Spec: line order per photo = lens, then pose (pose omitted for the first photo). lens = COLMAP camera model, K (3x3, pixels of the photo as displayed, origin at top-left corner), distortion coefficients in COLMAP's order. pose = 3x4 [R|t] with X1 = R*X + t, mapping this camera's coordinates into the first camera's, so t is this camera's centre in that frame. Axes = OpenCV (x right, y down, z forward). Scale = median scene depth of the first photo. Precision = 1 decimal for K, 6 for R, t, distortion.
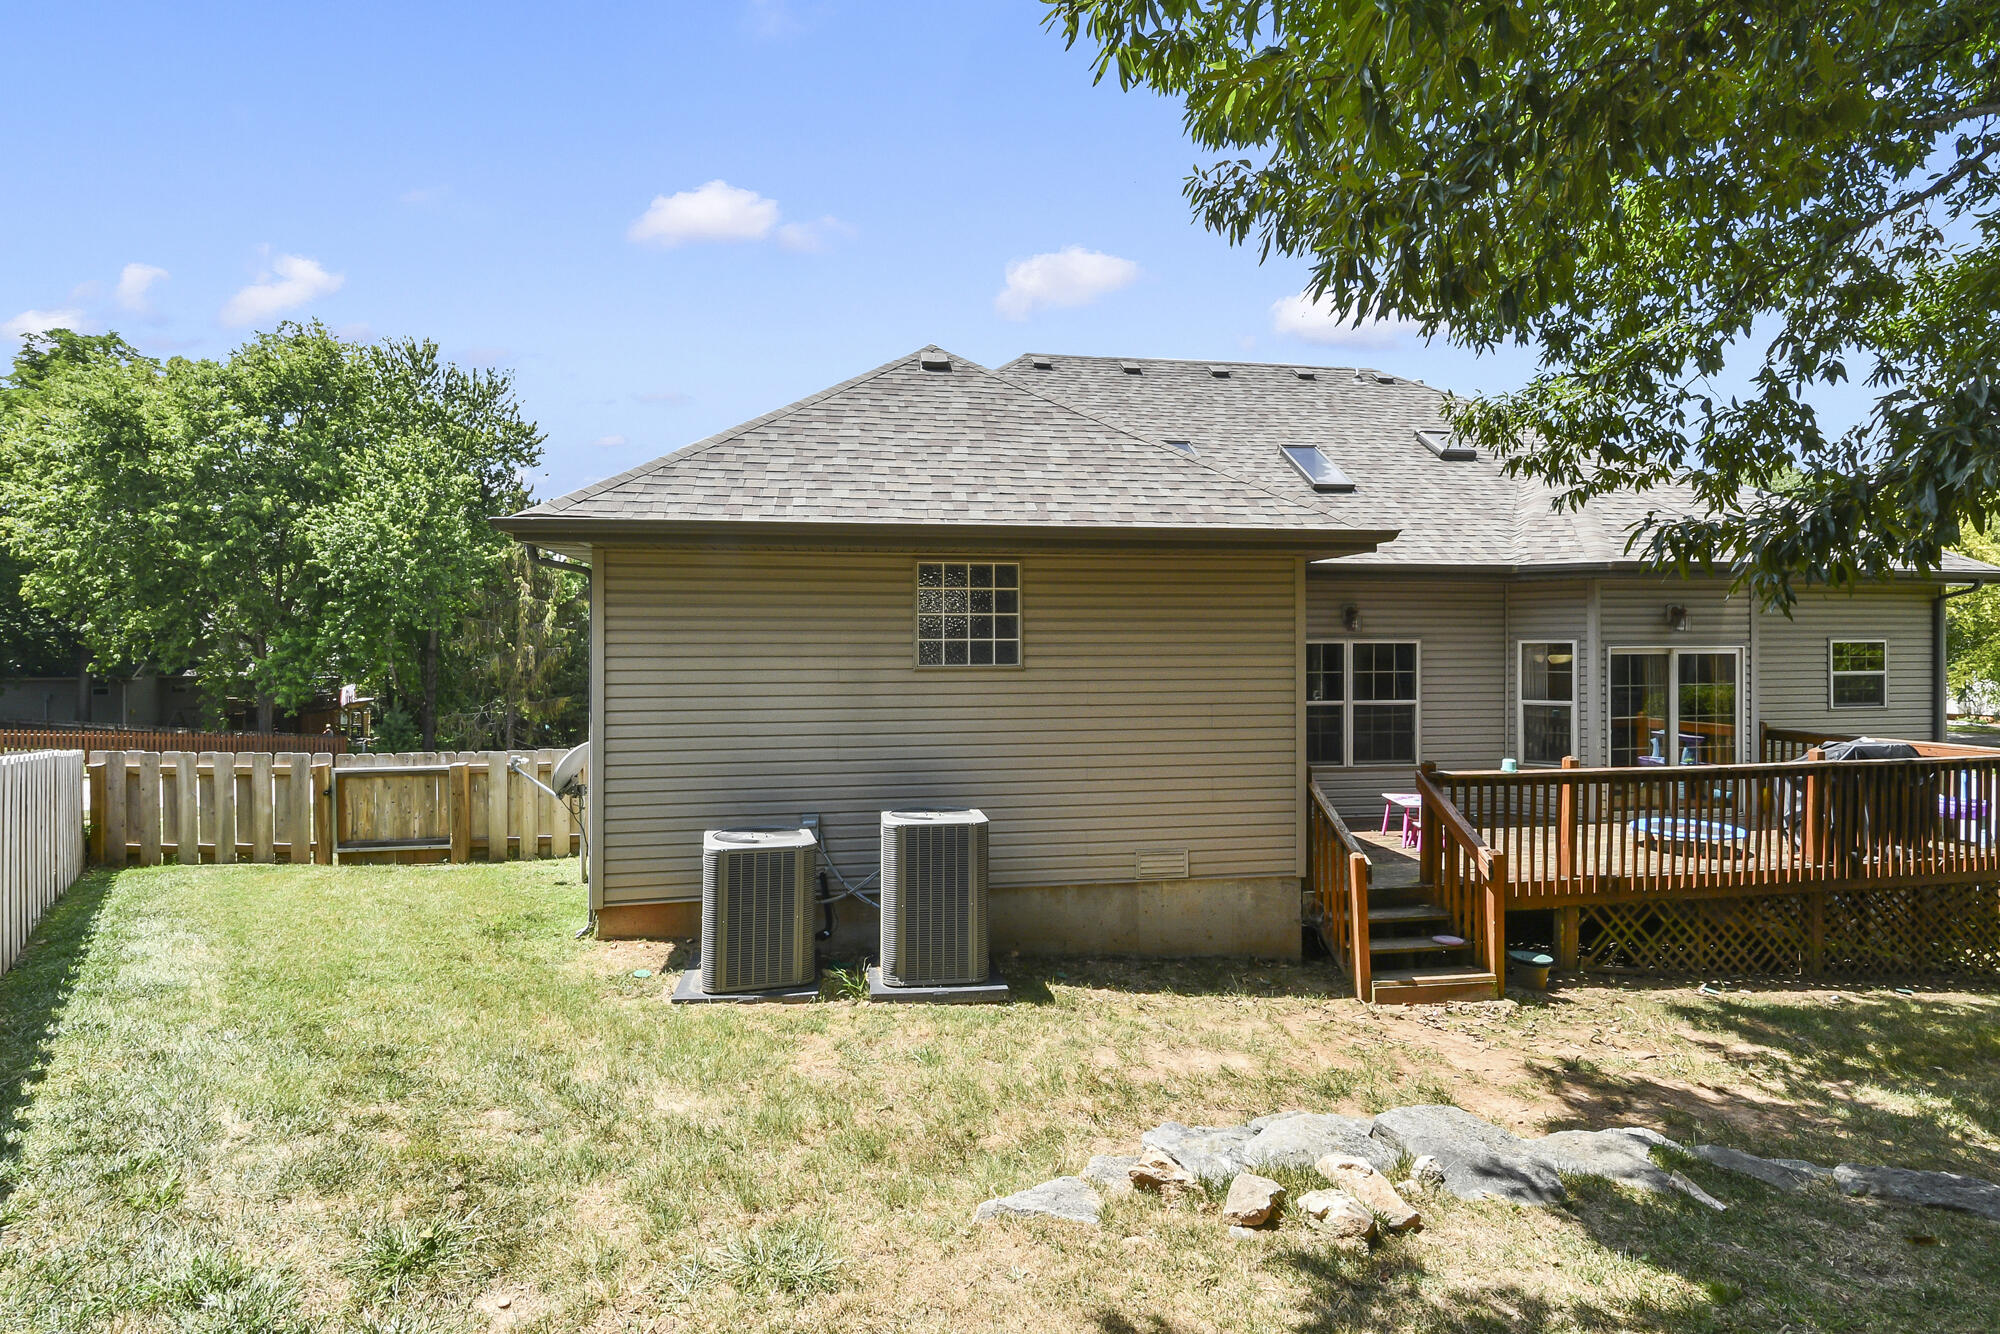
lens RADIAL K [[897.0, 0, 987.8], [0, 897.0, 654.6], [0, 0, 1]] dist [0.011243, -0.002797]
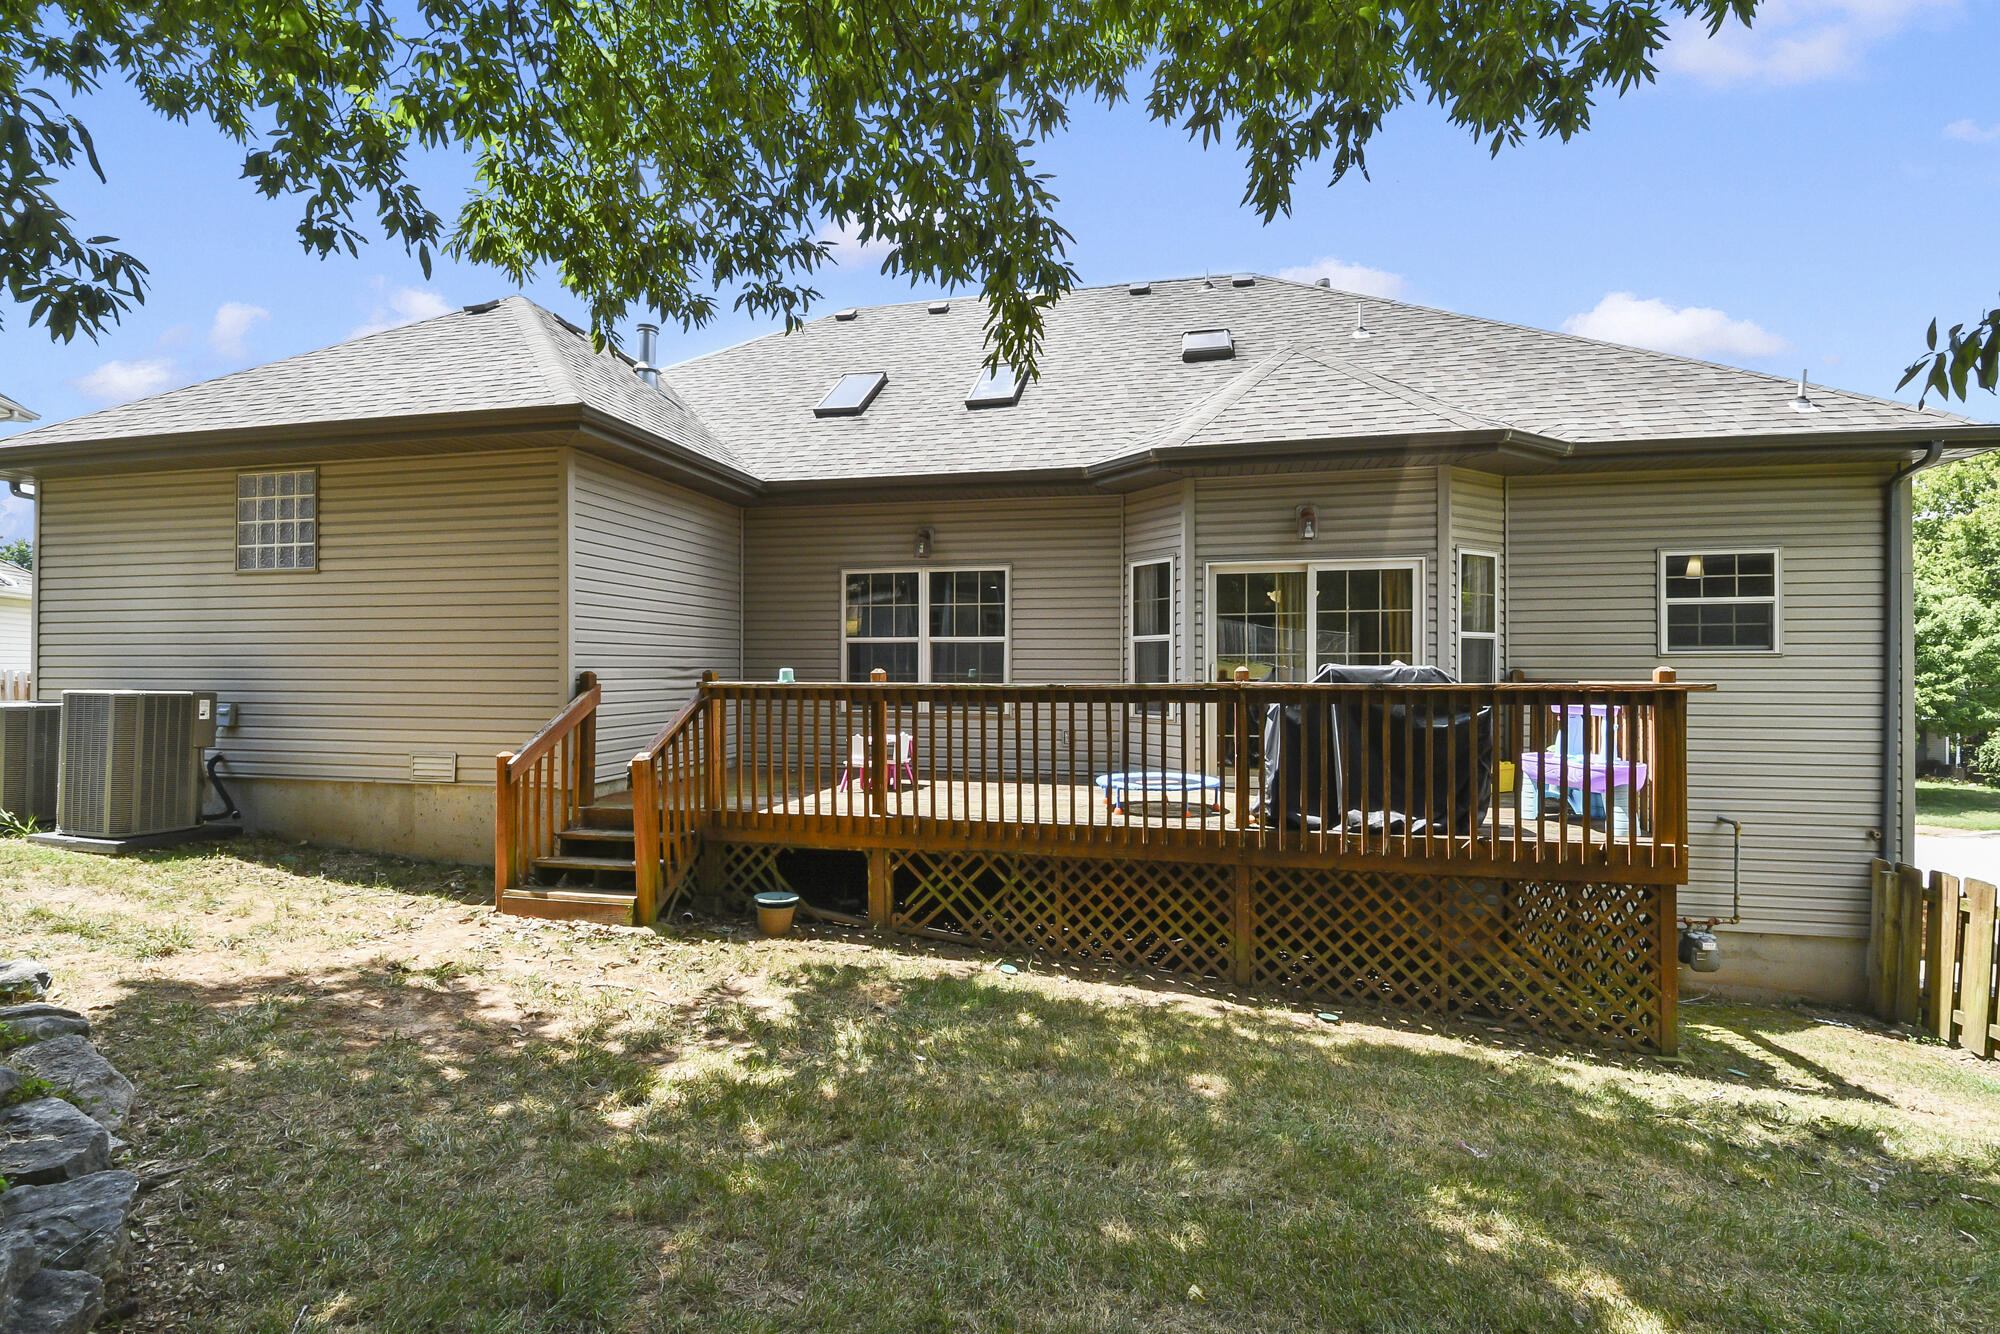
lens RADIAL K [[897.0, 0, 993.1], [0, 897.0, 665.2], [0, 0, 1]] dist [0.011243, -0.002797]
pose [[0.930520, 0.000420, -0.366240, 1.026911], [-0.006753, 0.999849, -0.016012, 0.120120], [0.366178, 0.017373, 0.930383, 0.267933]]
